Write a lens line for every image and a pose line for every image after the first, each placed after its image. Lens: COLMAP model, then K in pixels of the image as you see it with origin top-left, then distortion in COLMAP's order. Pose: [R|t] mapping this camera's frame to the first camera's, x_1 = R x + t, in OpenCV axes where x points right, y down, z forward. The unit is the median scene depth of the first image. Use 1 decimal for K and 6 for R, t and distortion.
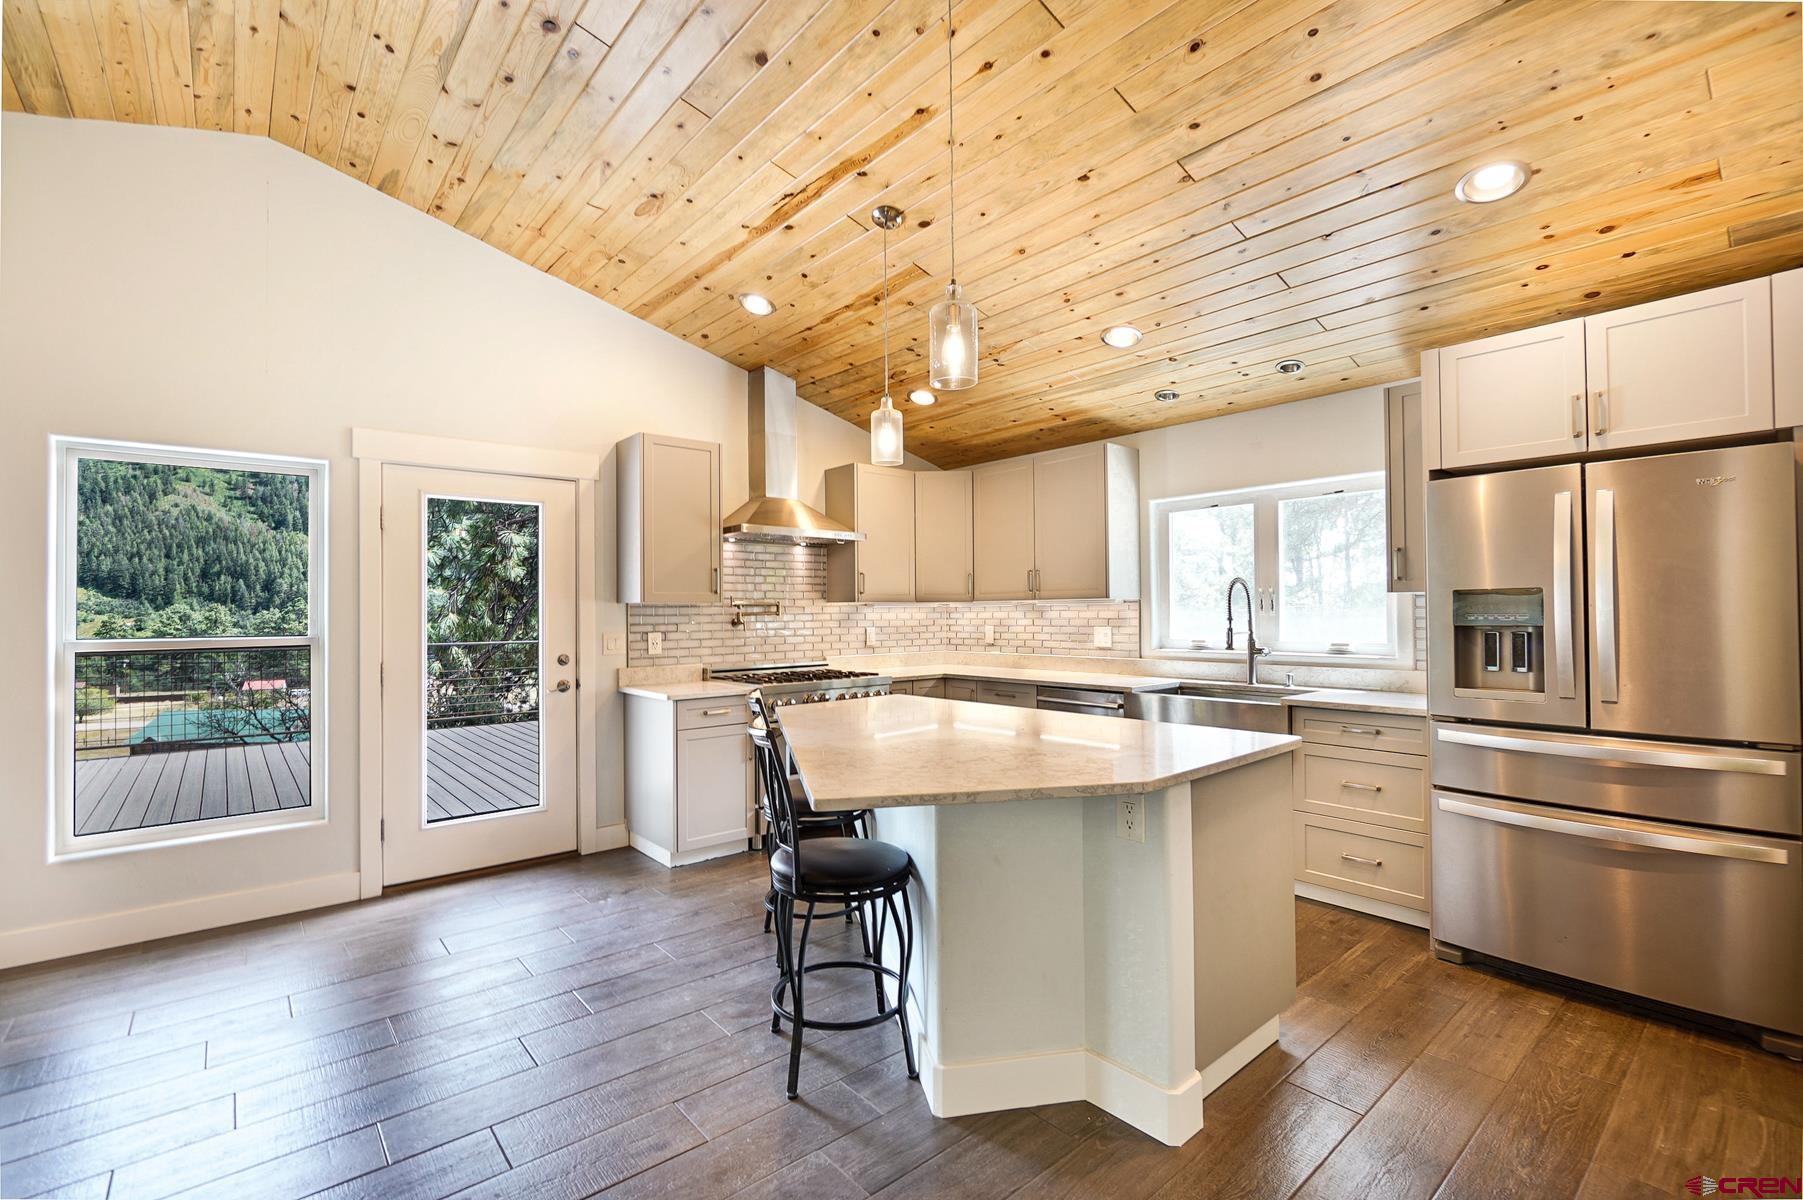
lens RADIAL K [[774.2, 0, 905.0], [0, 774.2, 602.0], [0, 0, 1]] dist [-0.012507, 0.002681]
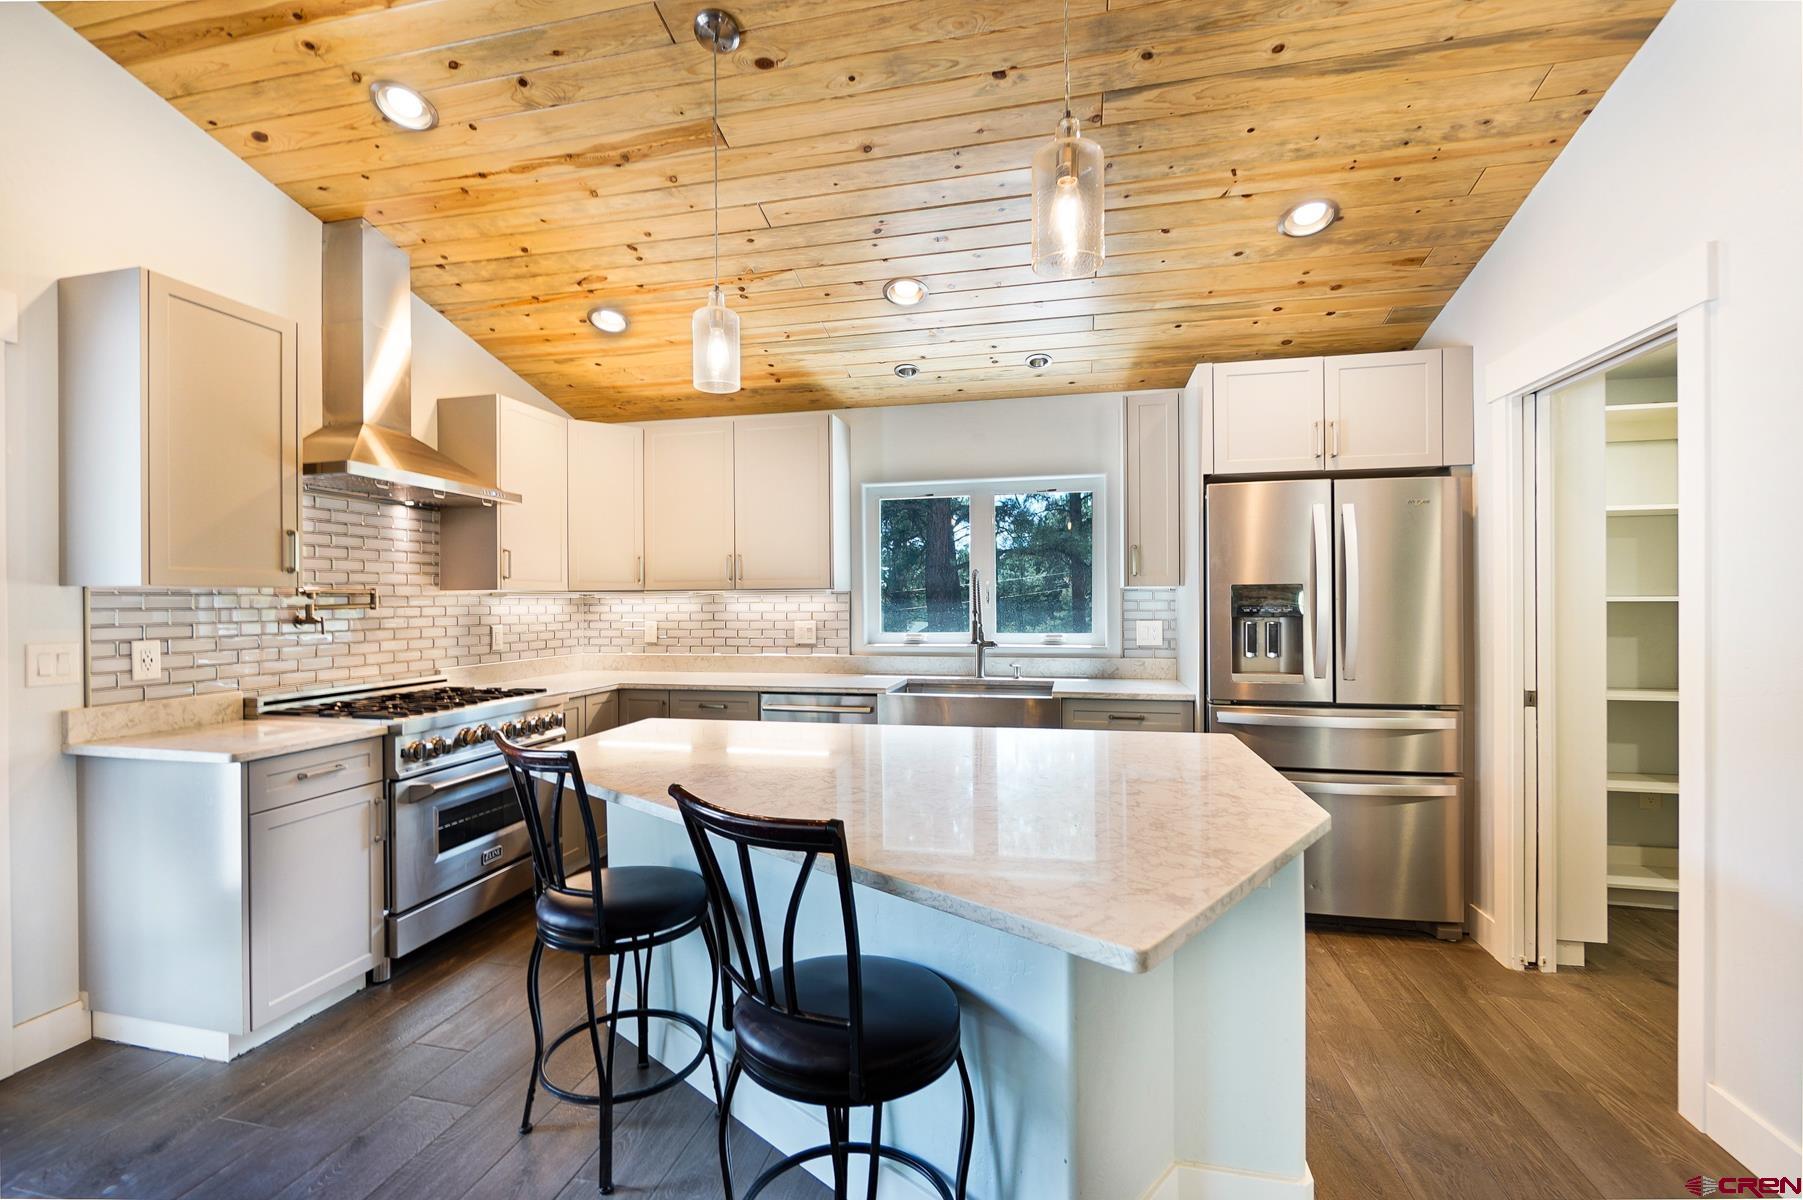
lens RADIAL K [[774.2, 0, 893.6], [0, 774.2, 603.1], [0, 0, 1]] dist [-0.012507, 0.002681]
pose [[0.815072, 0.002325, 0.579355, -0.221596], [-0.008468, 0.999933, 0.007900, 0.004157], [-0.579298, -0.011346, 0.815037, 0.260964]]
